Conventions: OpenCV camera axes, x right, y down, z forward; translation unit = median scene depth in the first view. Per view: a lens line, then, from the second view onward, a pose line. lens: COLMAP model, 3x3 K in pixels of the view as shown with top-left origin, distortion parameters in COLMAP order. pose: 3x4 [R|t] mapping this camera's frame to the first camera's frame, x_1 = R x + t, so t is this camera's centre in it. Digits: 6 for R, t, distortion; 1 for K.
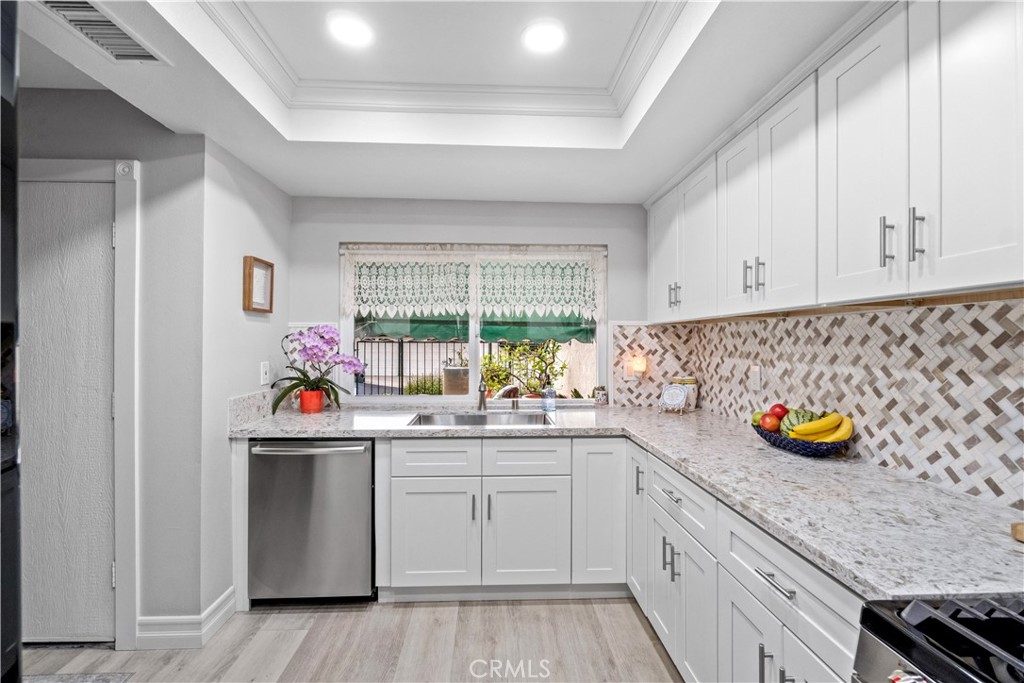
lens RADIAL K [[442.2, 0, 505.2], [0, 442.2, 342.9], [0, 0, 1]] dist [-0.005145, 0.000246]
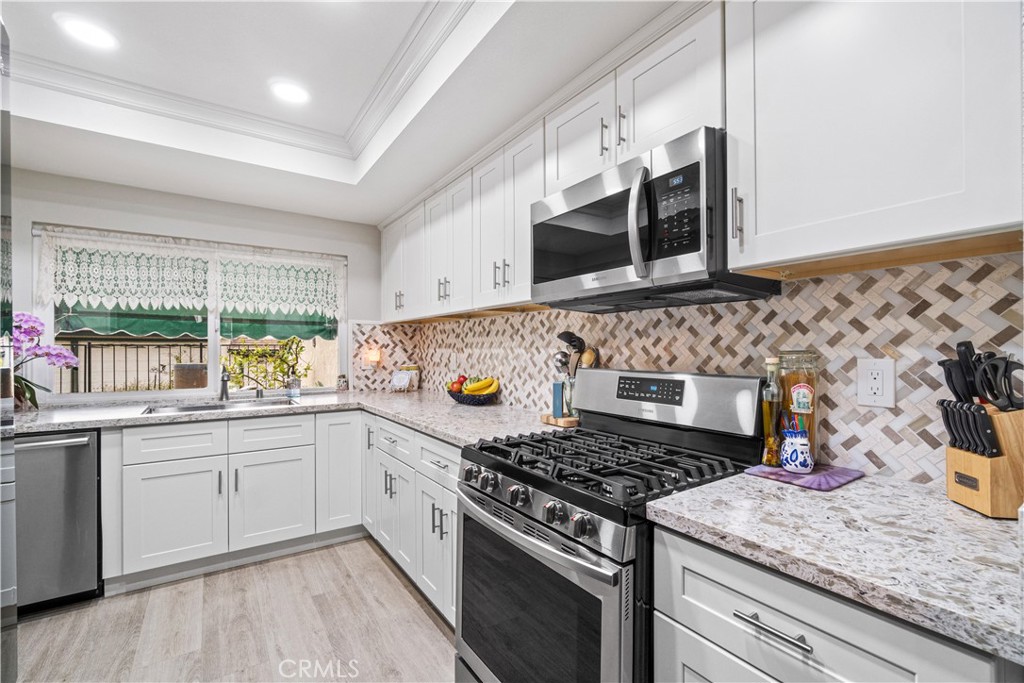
lens RADIAL K [[445.9, 0, 508.4], [0, 445.9, 348.0], [0, 0, 1]] dist [-0.005291, -0.000159]
pose [[0.849722, -0.002517, 0.527225, -0.040748], [0.005449, 0.999977, -0.004007, 0.040938], [-0.527203, 0.006278, 0.849716, -0.303359]]
